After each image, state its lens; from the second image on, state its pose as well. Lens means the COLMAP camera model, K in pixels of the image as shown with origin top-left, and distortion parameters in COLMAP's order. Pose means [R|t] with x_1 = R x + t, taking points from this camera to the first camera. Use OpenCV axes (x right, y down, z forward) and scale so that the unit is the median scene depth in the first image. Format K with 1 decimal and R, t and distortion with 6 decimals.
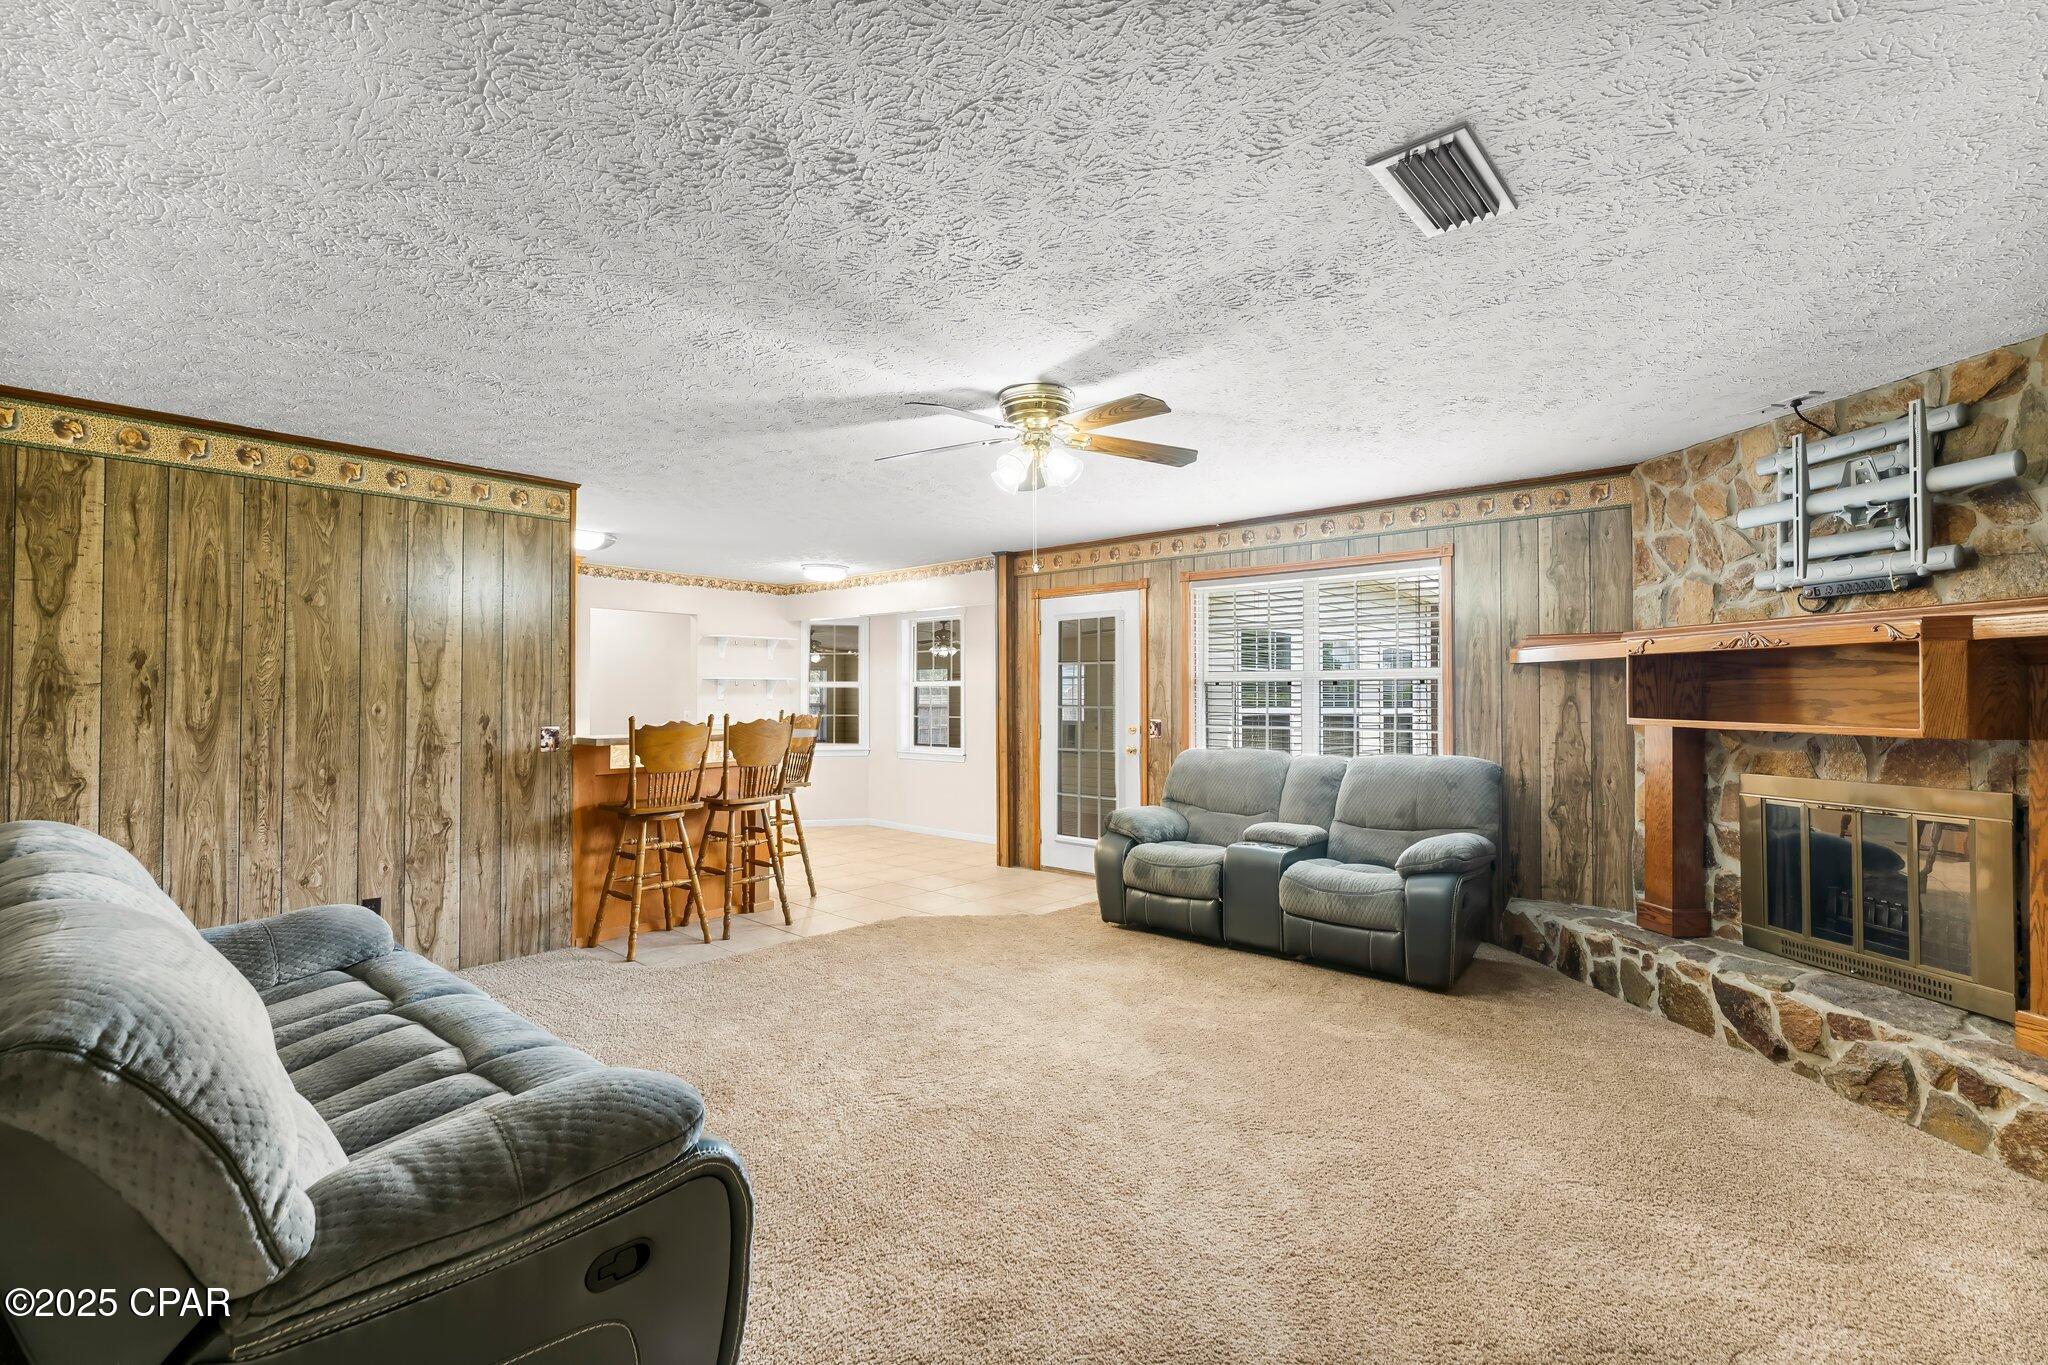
lens RADIAL K [[911.1, 0, 1024.0], [0, 911.1, 682.5], [0, 0, 1]] dist [-0.001068, 0.000178]
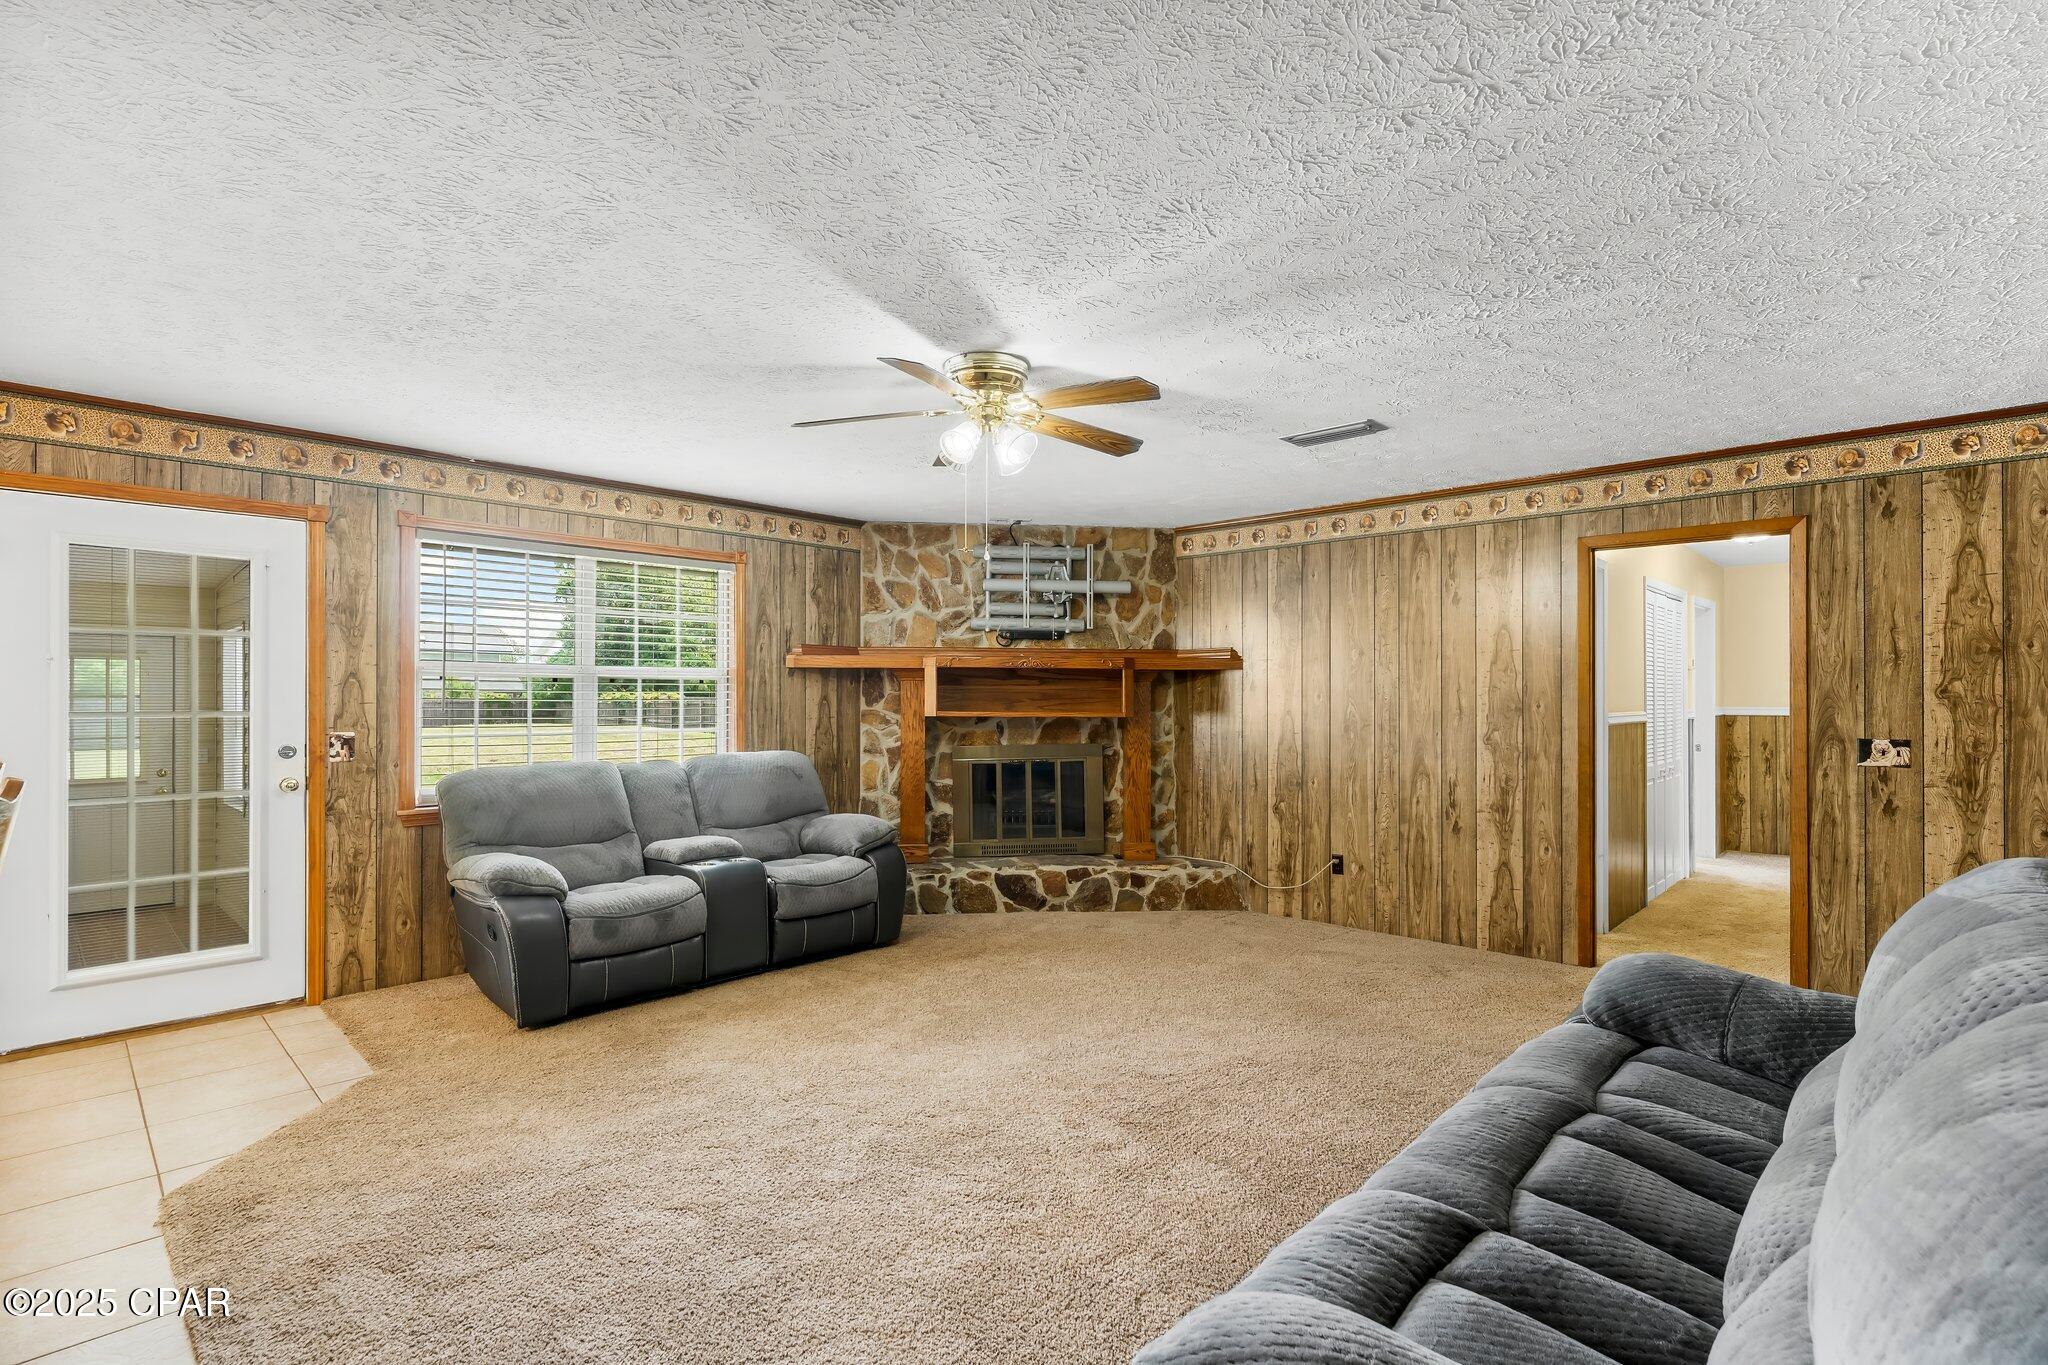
lens RADIAL K [[957.4, 0, 1031.6], [0, 957.4, 691.7], [0, 0, 1]] dist [-0.000921, -0.000205]
pose [[0.025072, 0.002239, 0.999683, -0.802509], [-0.017146, 0.999851, -0.001809, 0.007799], [-0.999539, -0.017095, 0.025107, 0.800699]]
